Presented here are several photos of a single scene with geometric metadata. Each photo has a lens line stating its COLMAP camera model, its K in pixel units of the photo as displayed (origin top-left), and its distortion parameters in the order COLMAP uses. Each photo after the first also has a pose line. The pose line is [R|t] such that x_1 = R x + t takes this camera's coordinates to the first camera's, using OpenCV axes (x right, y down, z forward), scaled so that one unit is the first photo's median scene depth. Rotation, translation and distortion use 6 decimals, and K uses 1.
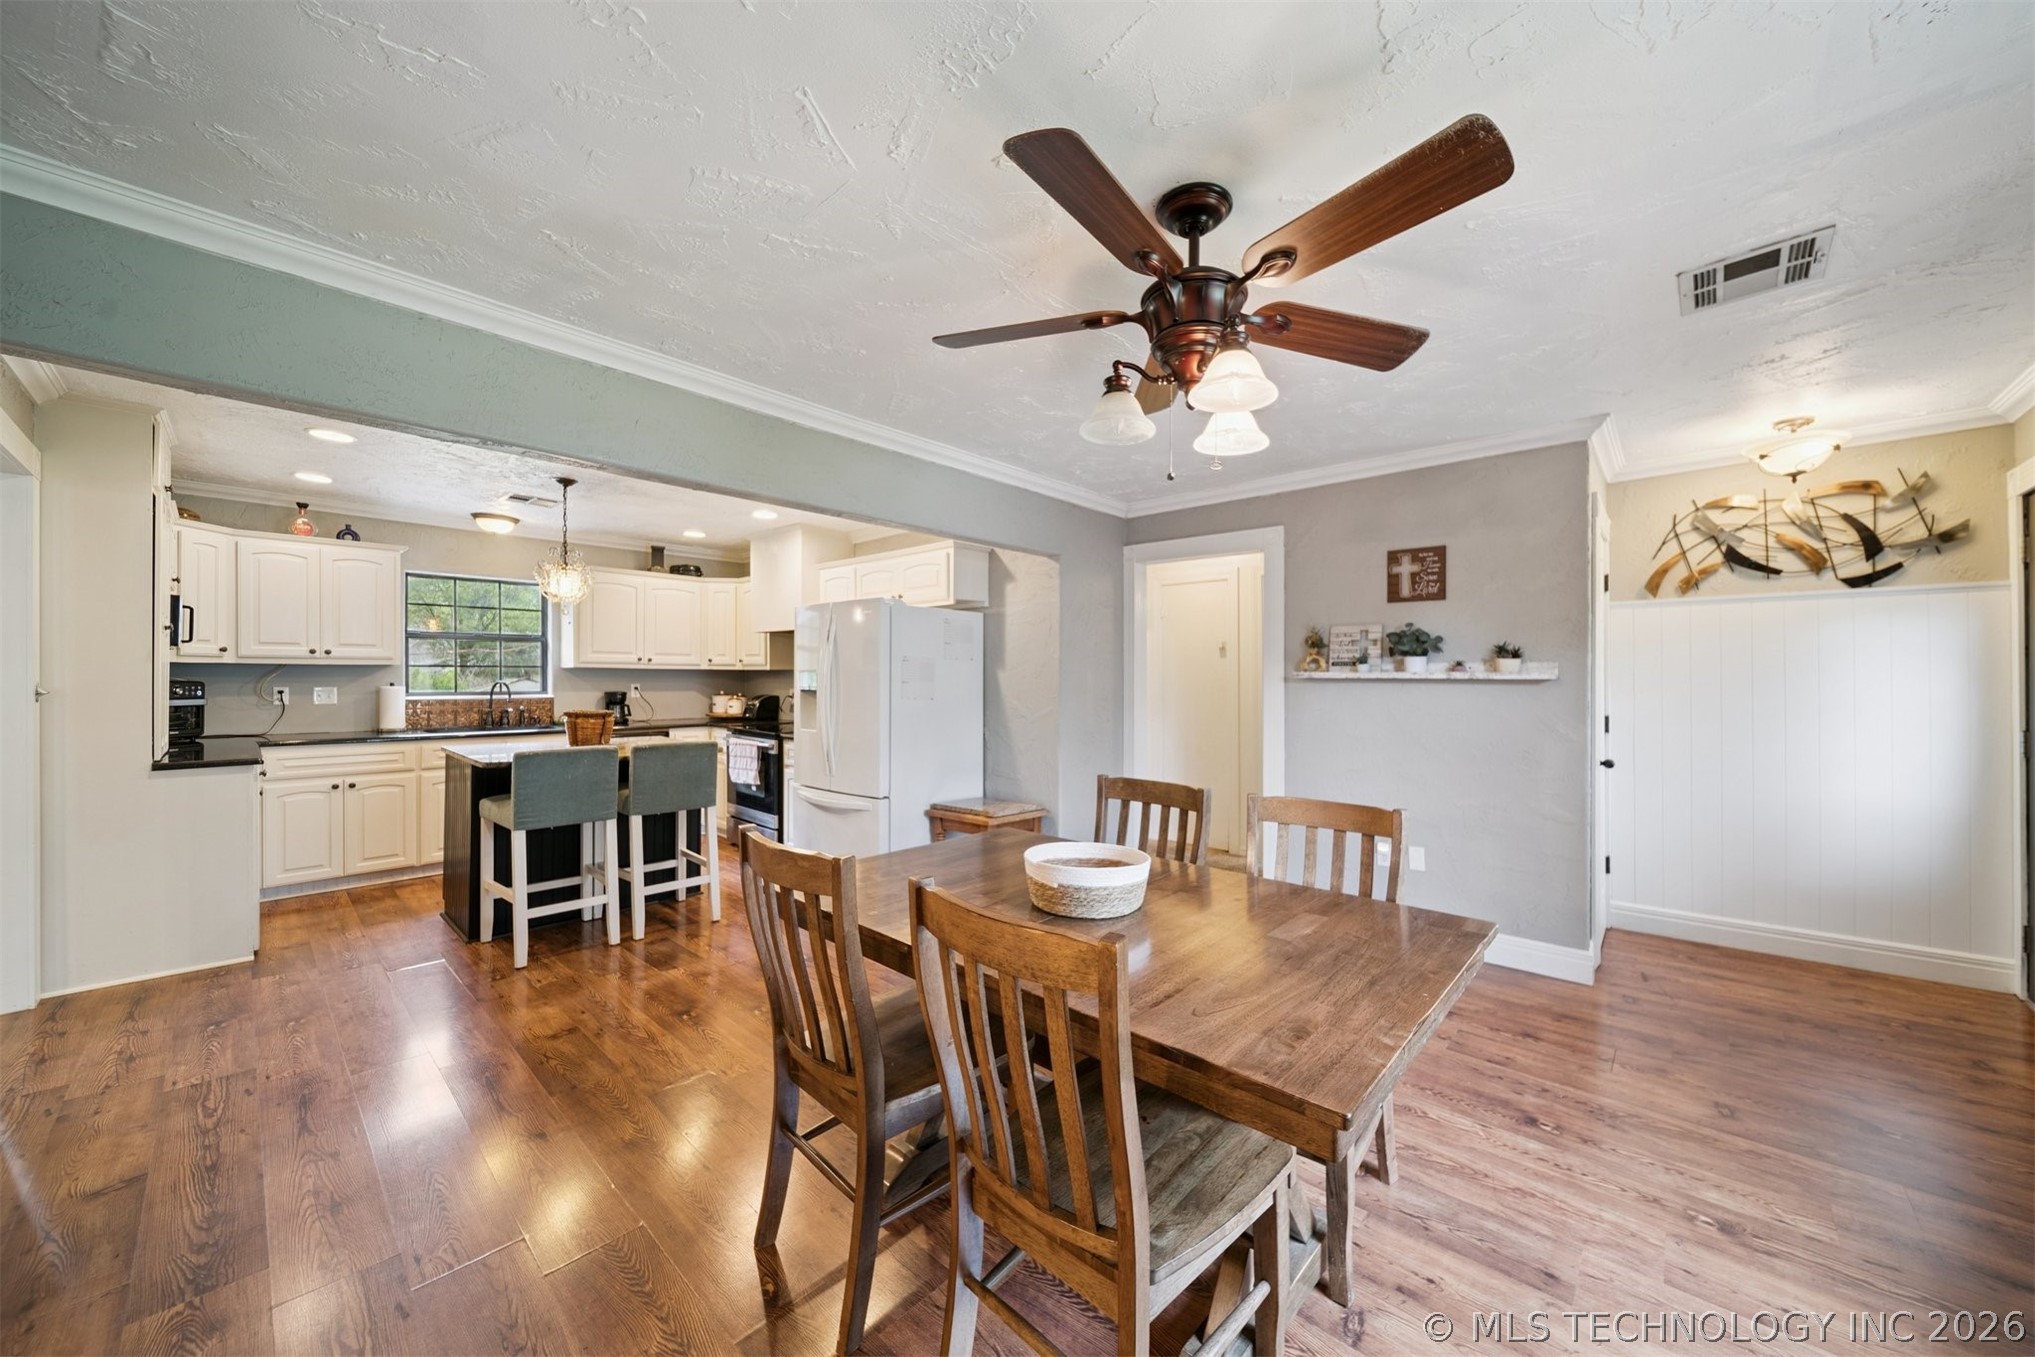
lens RADIAL K [[722.7, 0, 1029.4], [0, 722.7, 677.8], [0, 0, 1]] dist [0.003387, -0.003130]
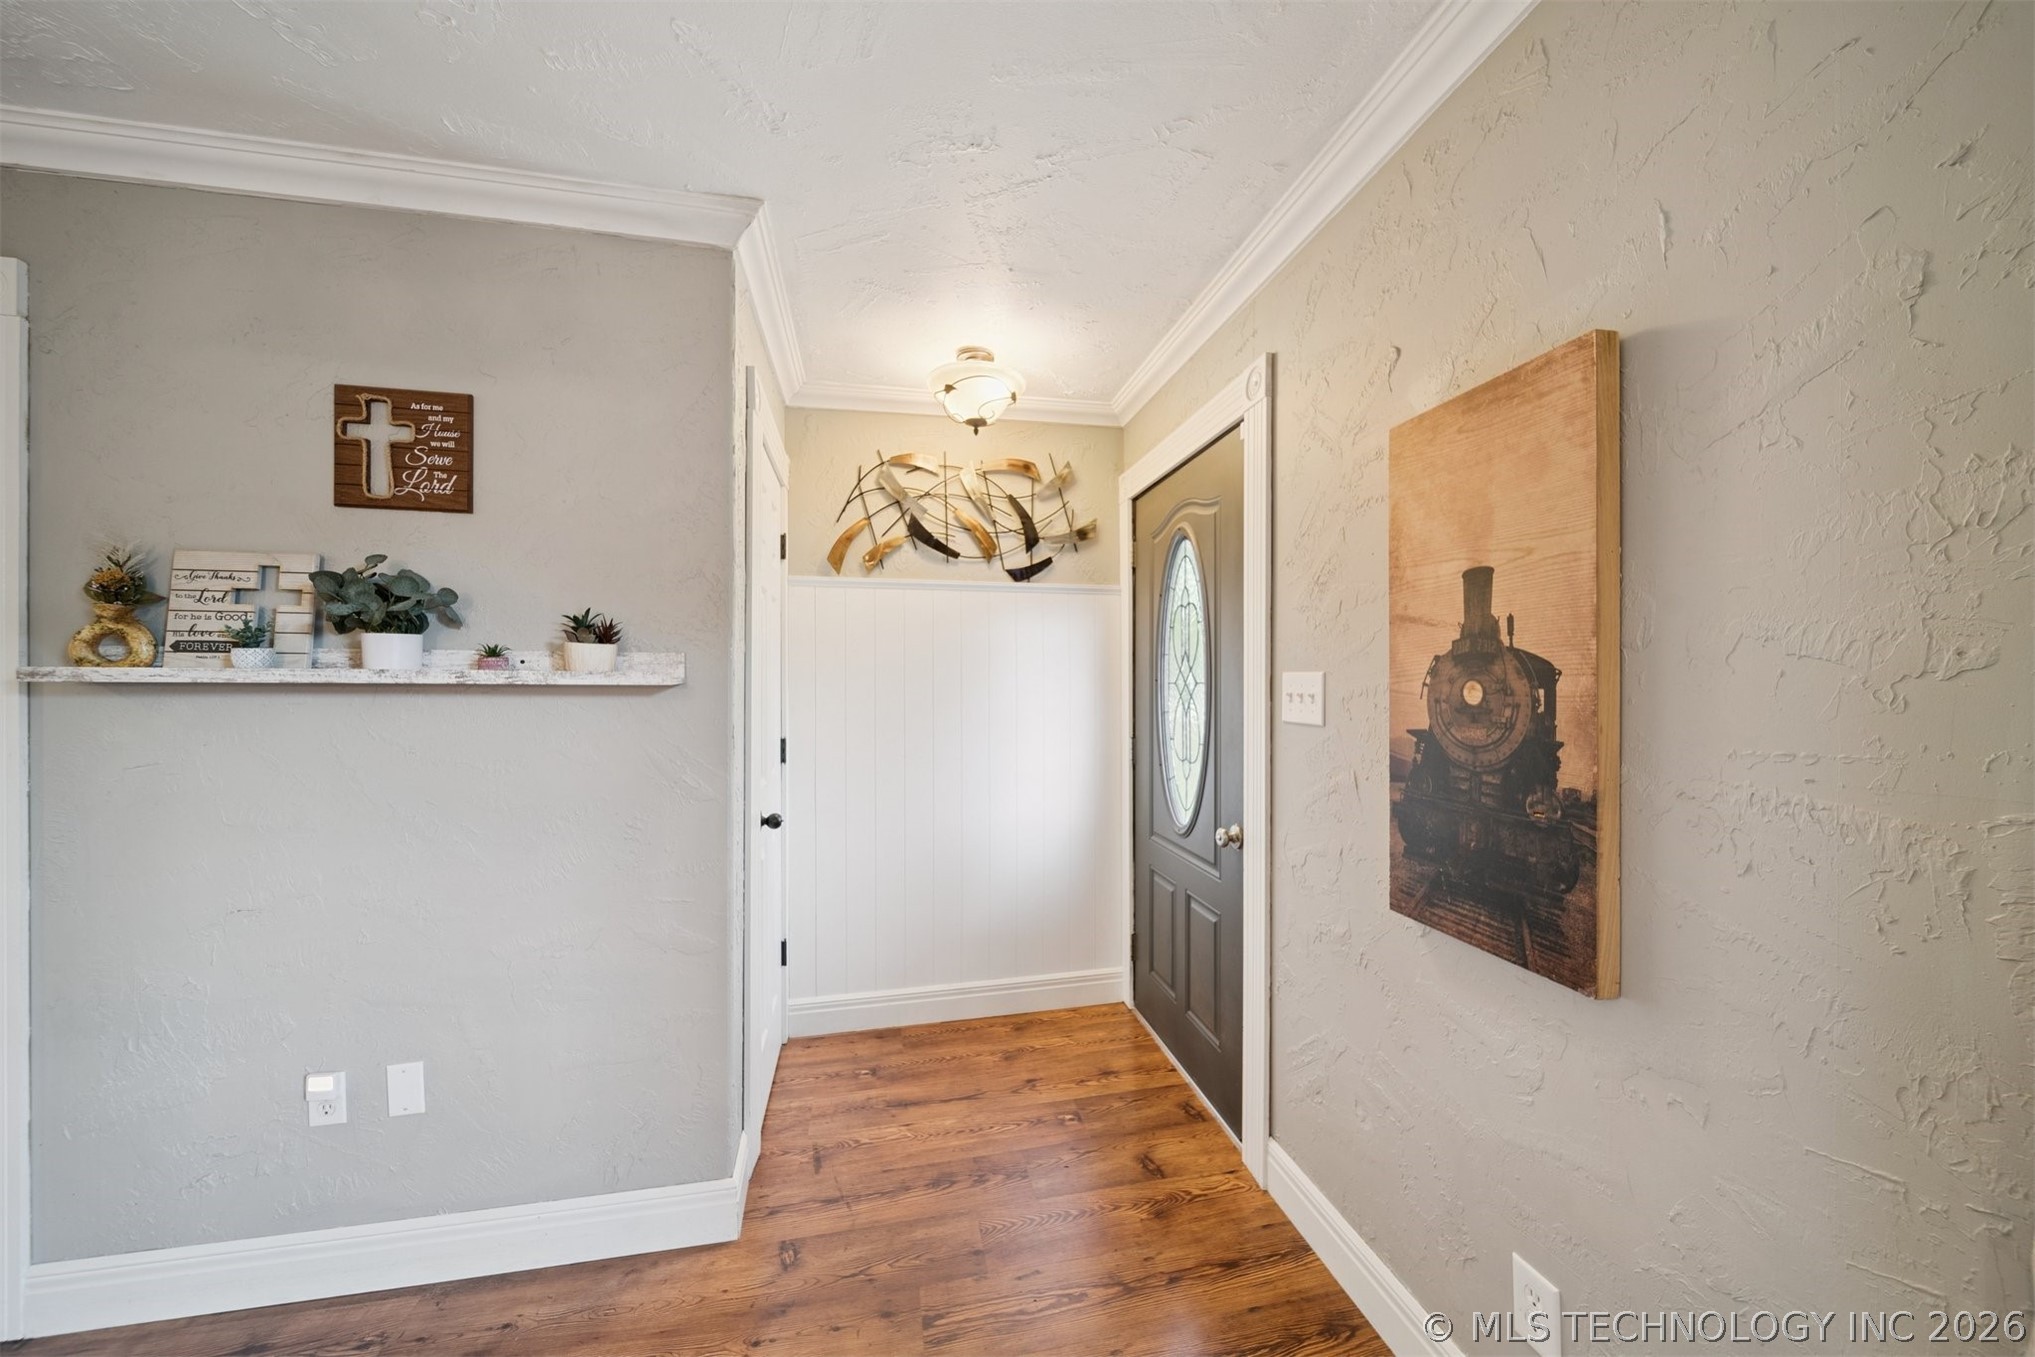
lens RADIAL K [[722.7, 0, 1029.4], [0, 722.7, 677.8], [0, 0, 1]] dist [0.003387, -0.003130]
pose [[0.588207, 0.009353, 0.808656, 0.393086], [0.000563, 0.999928, -0.011975, 0.002924], [-0.808710, 0.007499, 0.588160, 0.419964]]
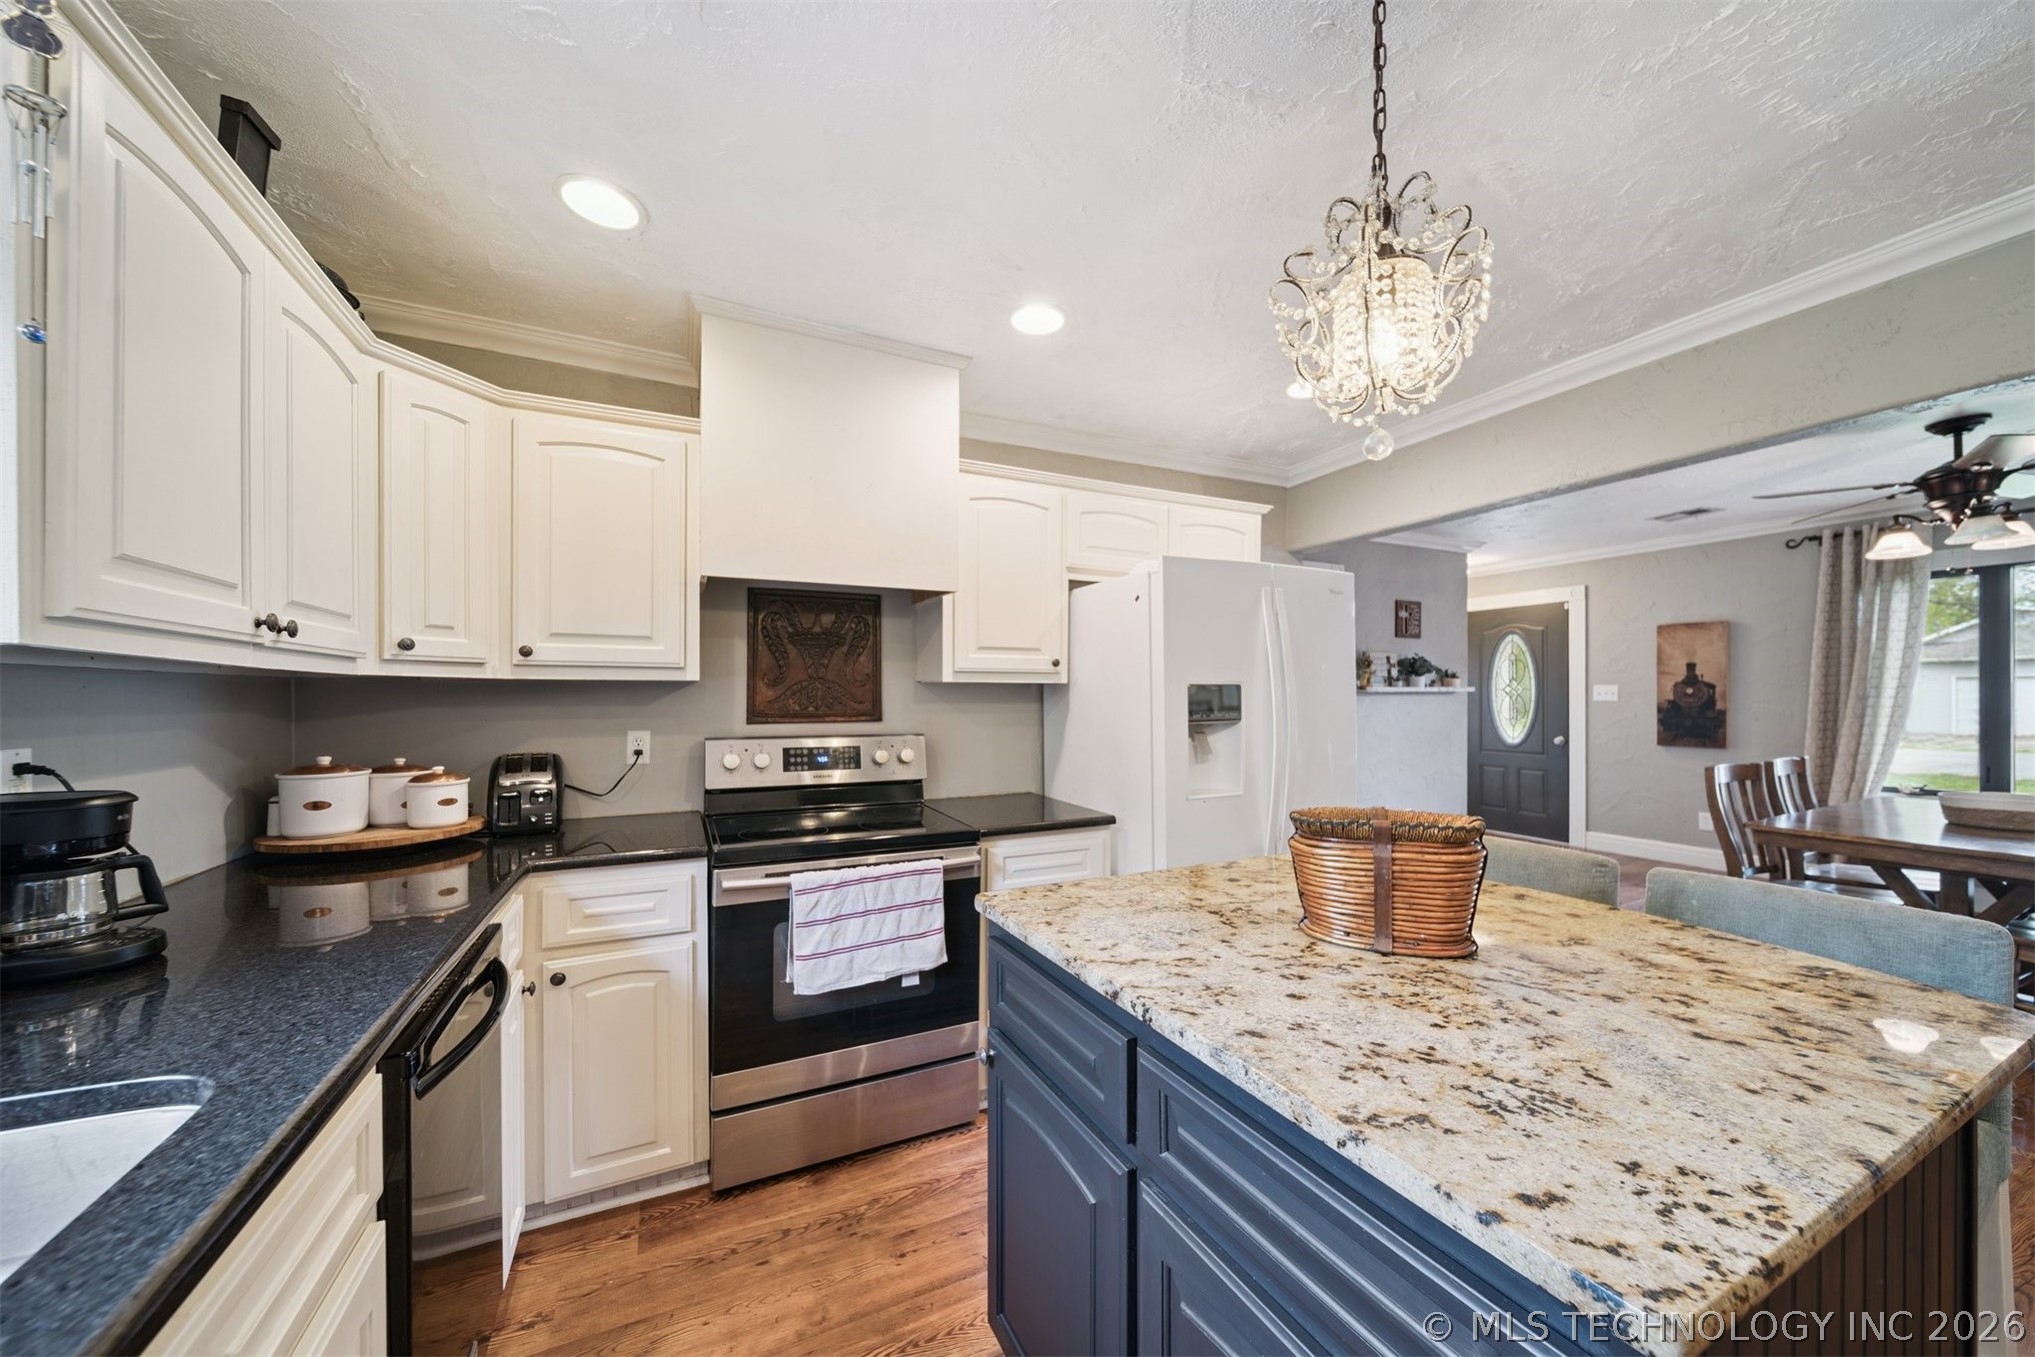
lens RADIAL K [[722.1, 0, 1030.9], [0, 722.1, 687.1], [0, 0, 1]] dist [-0.001471, -0.000519]
pose [[0.364008, 0.002657, 0.931392, -1.048867], [0.011105, 0.999912, -0.007192, -0.005624], [-0.931329, 0.012961, 0.363947, 1.150105]]
